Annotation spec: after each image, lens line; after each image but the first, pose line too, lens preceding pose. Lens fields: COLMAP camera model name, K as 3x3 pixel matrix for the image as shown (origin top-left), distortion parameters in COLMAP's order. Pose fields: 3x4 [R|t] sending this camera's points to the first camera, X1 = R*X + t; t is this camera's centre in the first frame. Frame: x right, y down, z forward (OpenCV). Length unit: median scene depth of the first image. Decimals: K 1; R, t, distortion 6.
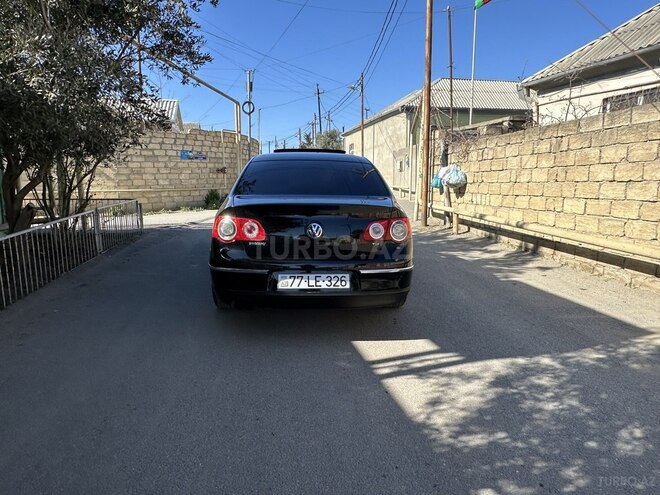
lens RADIAL K [[455.3, 0, 330.0], [0, 455.3, 247.5], [0, 0, 1]] dist [0.015472, -0.001510]
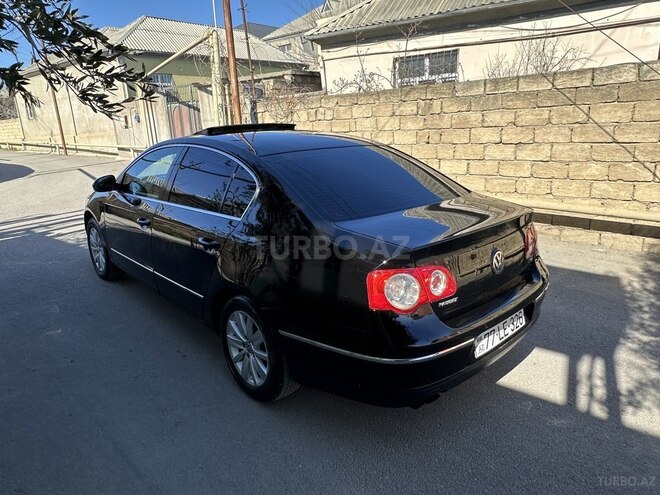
lens RADIAL K [[449.3, 0, 330.0], [0, 449.3, 247.5], [0, 0, 1]] dist [-0.005173, -0.000354]
pose [[0.775587, -0.207503, 0.596160, -0.327520], [0.137087, 0.977255, 0.161804, -0.108290], [-0.616175, -0.043768, 0.786392, 0.324015]]
